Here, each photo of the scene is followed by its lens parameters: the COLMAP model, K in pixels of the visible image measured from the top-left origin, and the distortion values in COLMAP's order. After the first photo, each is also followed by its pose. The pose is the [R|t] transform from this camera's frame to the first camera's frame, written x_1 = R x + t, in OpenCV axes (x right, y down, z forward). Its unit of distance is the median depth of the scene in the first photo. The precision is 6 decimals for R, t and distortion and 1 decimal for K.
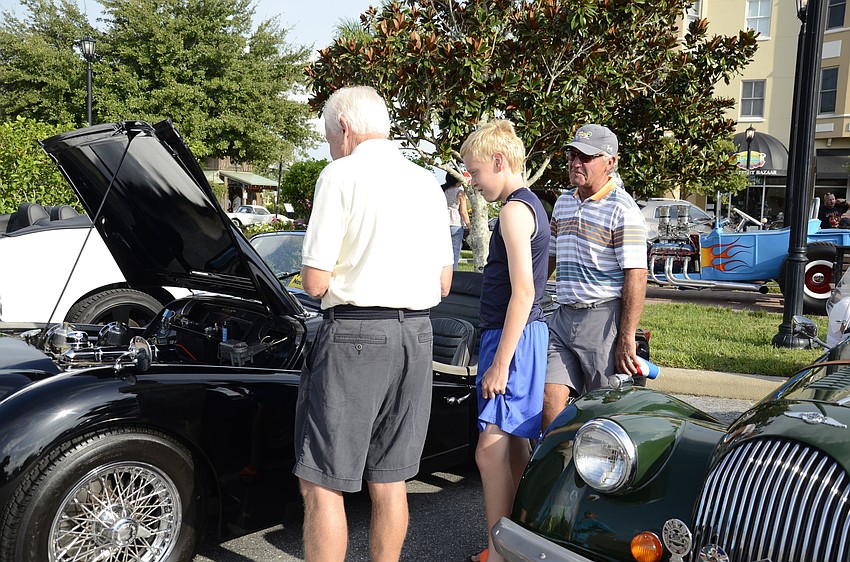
lens RADIAL K [[771.0, 0, 425.0], [0, 771.0, 281.0], [0, 0, 1]] dist [-0.008635, 0.005445]
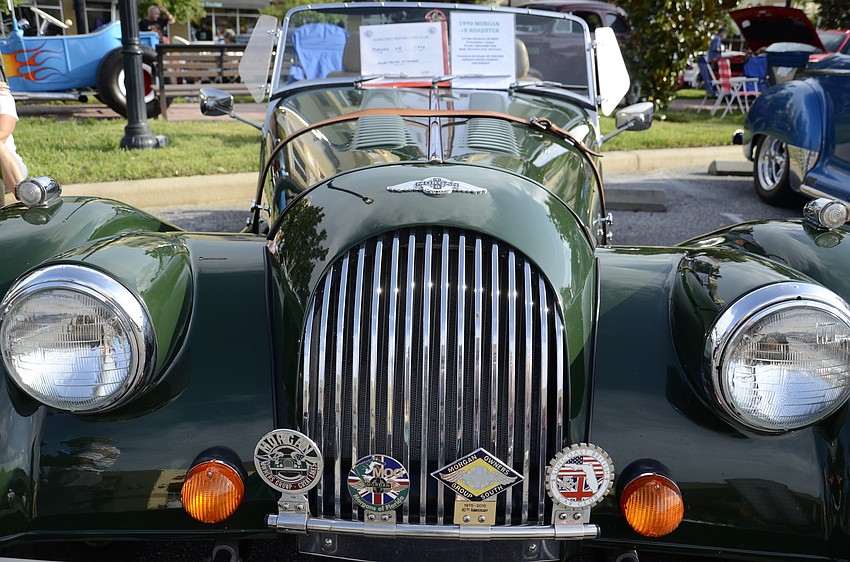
lens RADIAL K [[771.0, 0, 425.0], [0, 771.0, 281.0], [0, 0, 1]] dist [-0.008635, 0.005445]
pose [[0.673461, -0.225121, 0.704110, 0.055218], [0.051066, 0.964393, 0.259497, 0.084916], [-0.737457, -0.138805, 0.660977, 0.548409]]
